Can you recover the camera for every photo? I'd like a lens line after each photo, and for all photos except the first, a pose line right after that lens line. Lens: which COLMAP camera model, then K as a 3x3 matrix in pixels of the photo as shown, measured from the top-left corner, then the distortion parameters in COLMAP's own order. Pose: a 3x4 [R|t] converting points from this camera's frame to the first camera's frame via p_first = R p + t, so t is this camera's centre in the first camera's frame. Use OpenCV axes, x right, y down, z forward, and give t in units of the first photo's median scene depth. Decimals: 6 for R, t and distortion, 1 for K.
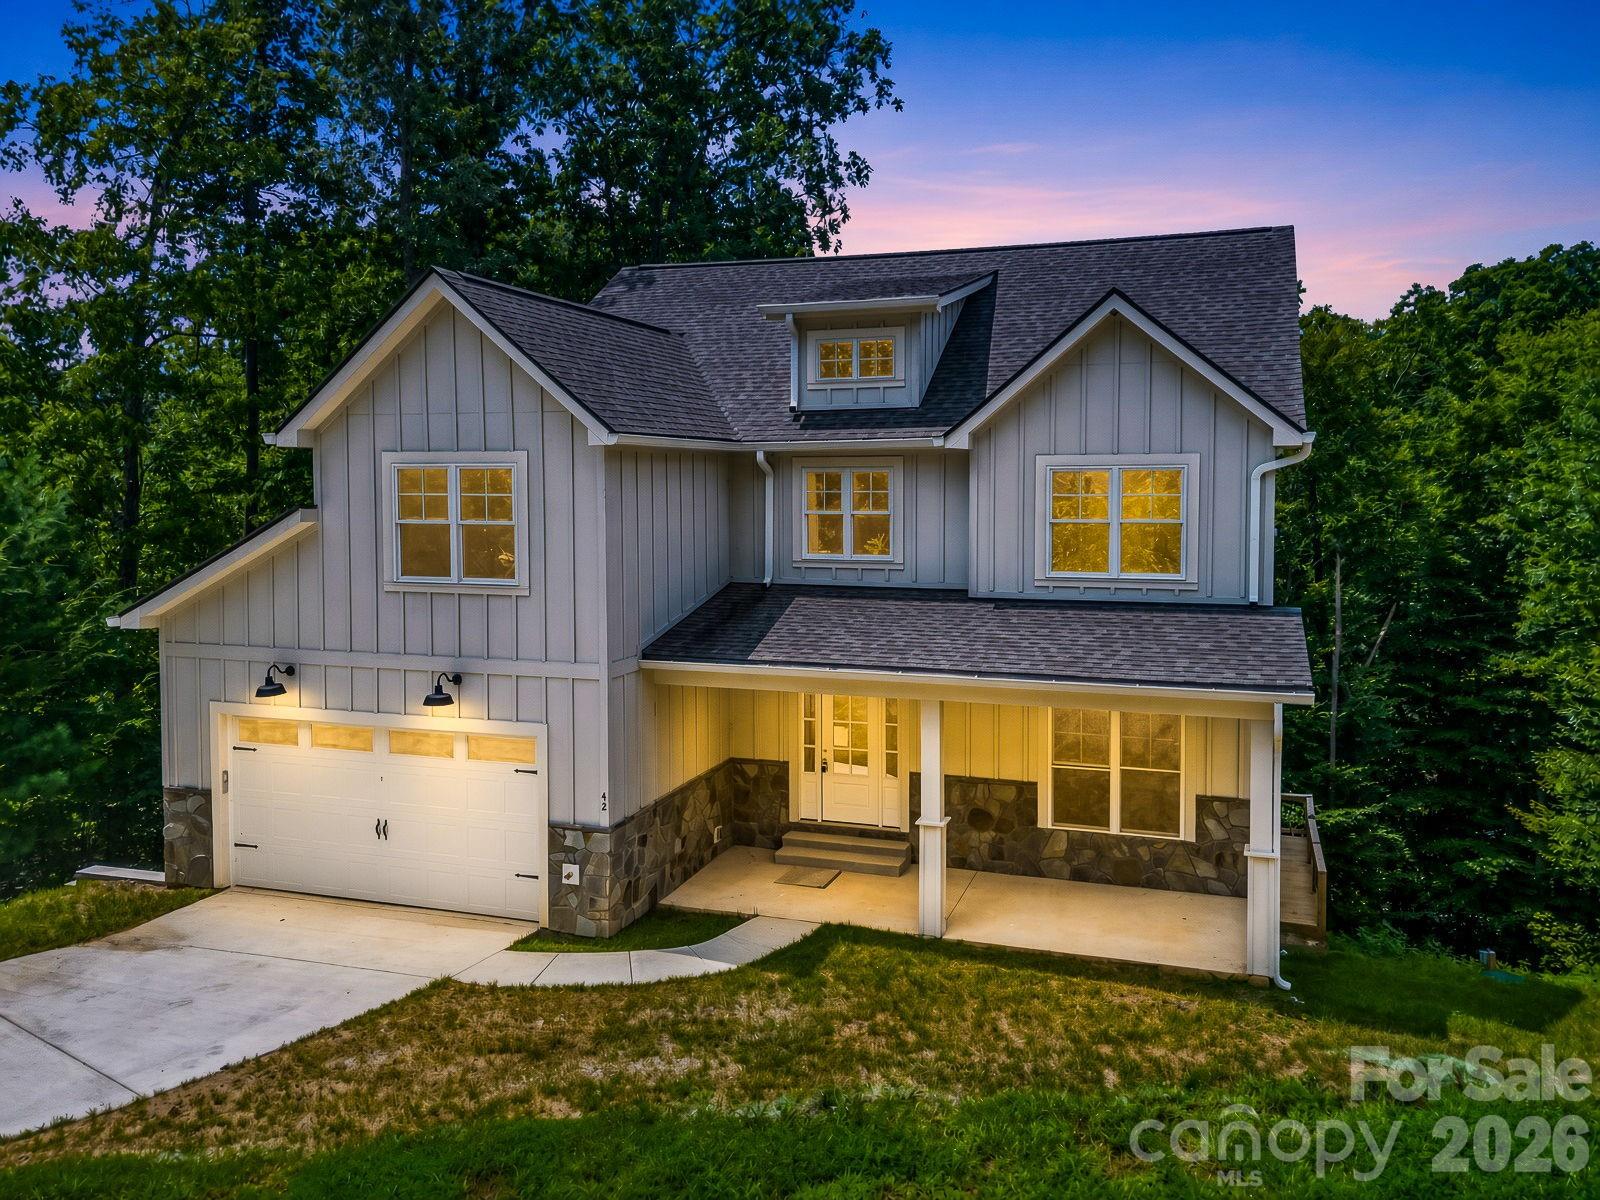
lens RADIAL K [[1277.7, 0, 800.2], [0, 1277.7, 566.1], [0, 0, 1]] dist [0.030469, 0.003771]
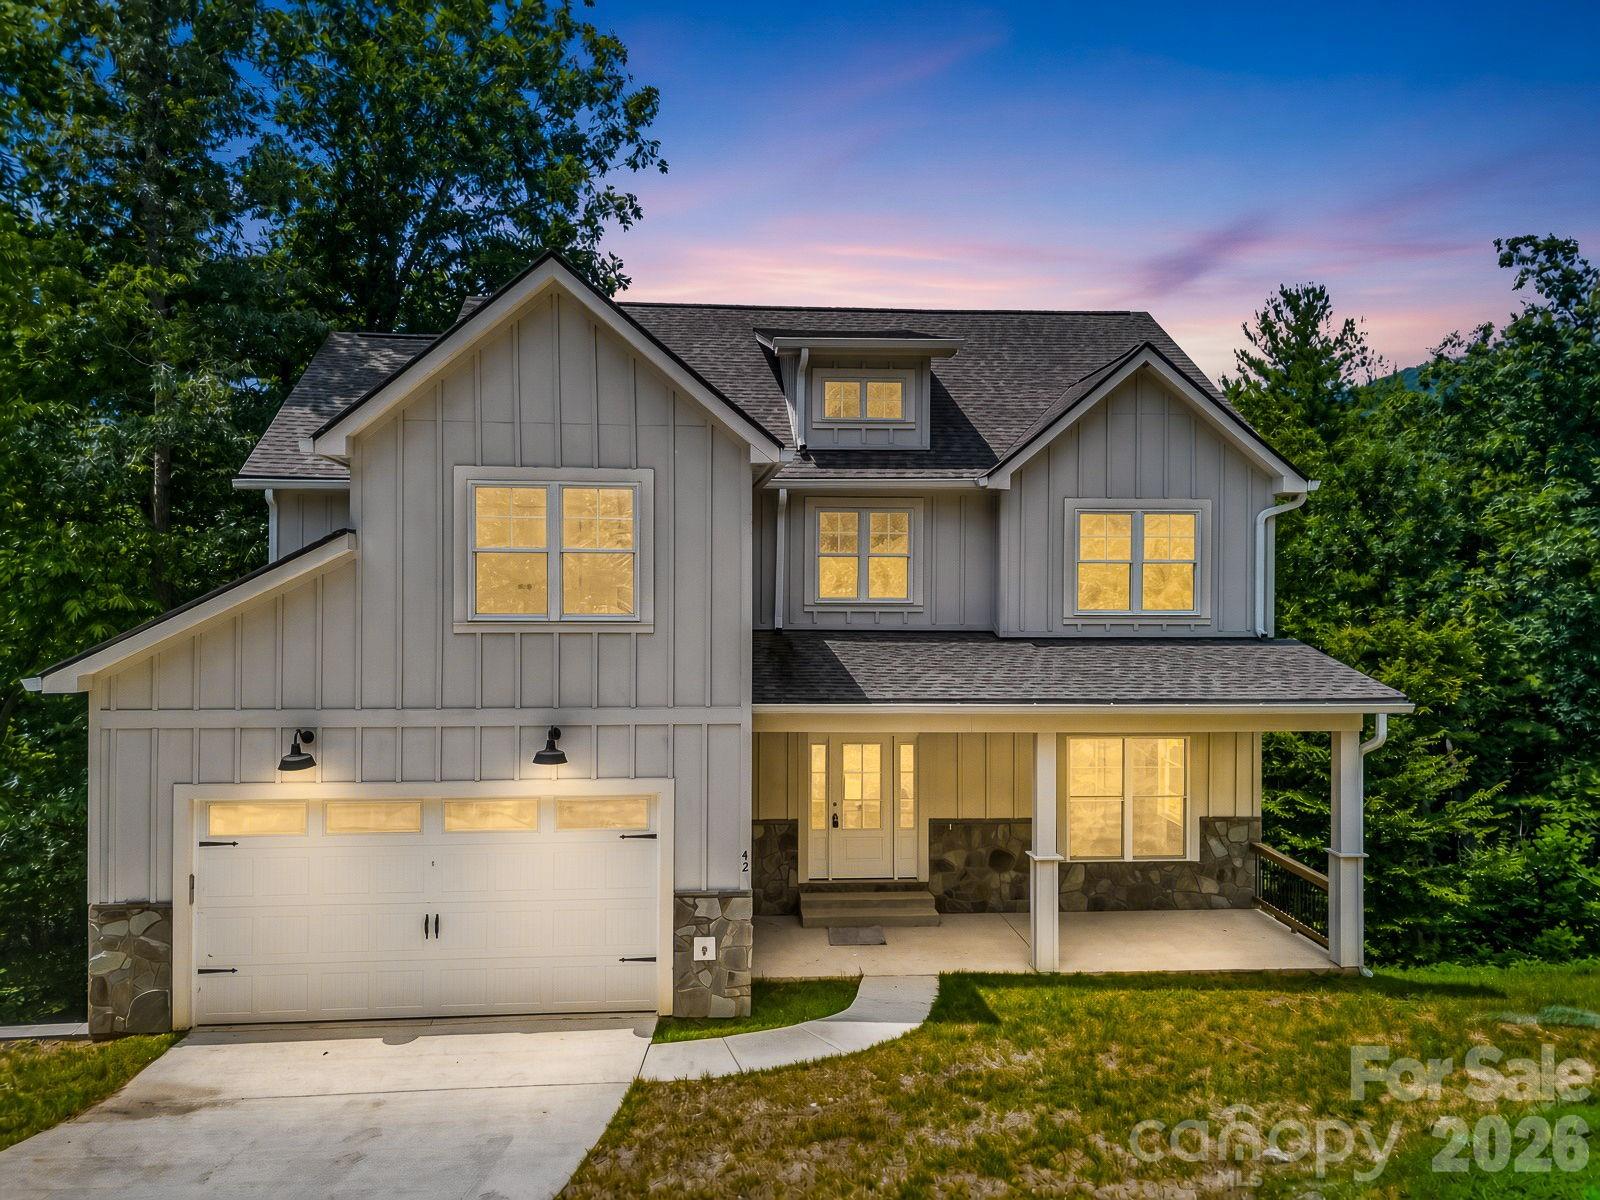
lens RADIAL K [[1281.5, 0, 800.0], [0, 1281.5, 600.0], [0, 0, 1]] dist [0.039456, -0.007594]
pose [[0.915802, -0.001711, 0.401626, -0.468380], [0.022515, 0.998637, -0.047083, 0.043616], [-0.400998, 0.052162, 0.914593, 0.151040]]
